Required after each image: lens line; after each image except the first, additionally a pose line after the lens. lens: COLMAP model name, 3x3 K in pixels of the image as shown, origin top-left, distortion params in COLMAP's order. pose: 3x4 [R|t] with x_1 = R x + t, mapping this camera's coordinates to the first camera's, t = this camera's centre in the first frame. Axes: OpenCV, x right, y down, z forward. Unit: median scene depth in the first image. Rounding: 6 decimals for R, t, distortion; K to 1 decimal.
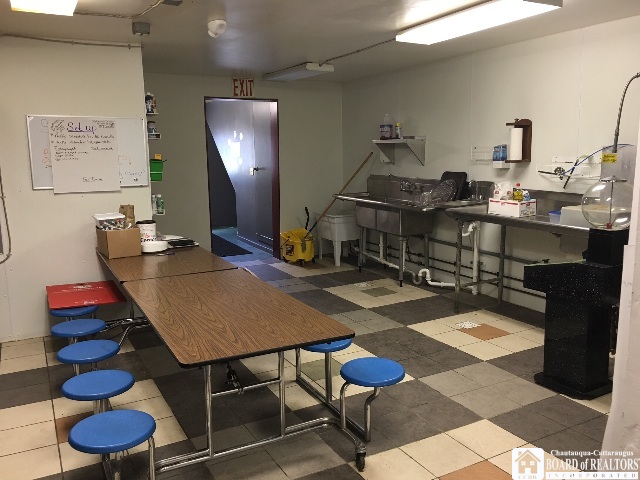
lens RADIAL K [[548.3, 0, 320.7], [0, 548.3, 237.6], [0, 0, 1]] dist [0.048530, -0.065942]
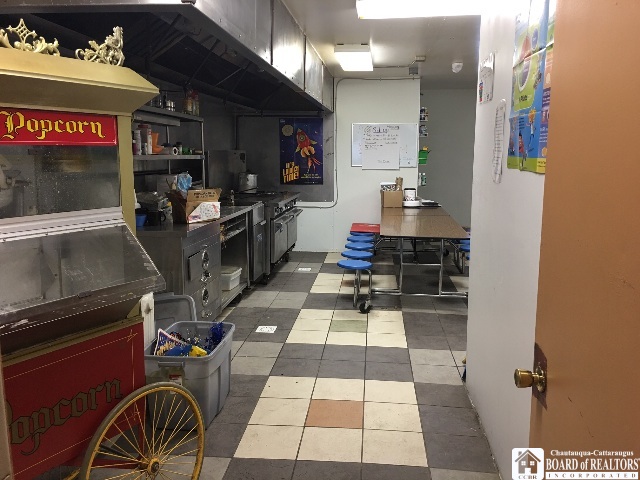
lens RADIAL K [[548.3, 0, 321.0], [0, 548.3, 239.7], [0, 0, 1]] dist [0.048530, -0.065942]
pose [[0.825775, 0.105766, -0.553994, 0.366238], [-0.099965, 0.994154, 0.040793, 0.078793], [0.555070, 0.021694, 0.831521, -0.465708]]
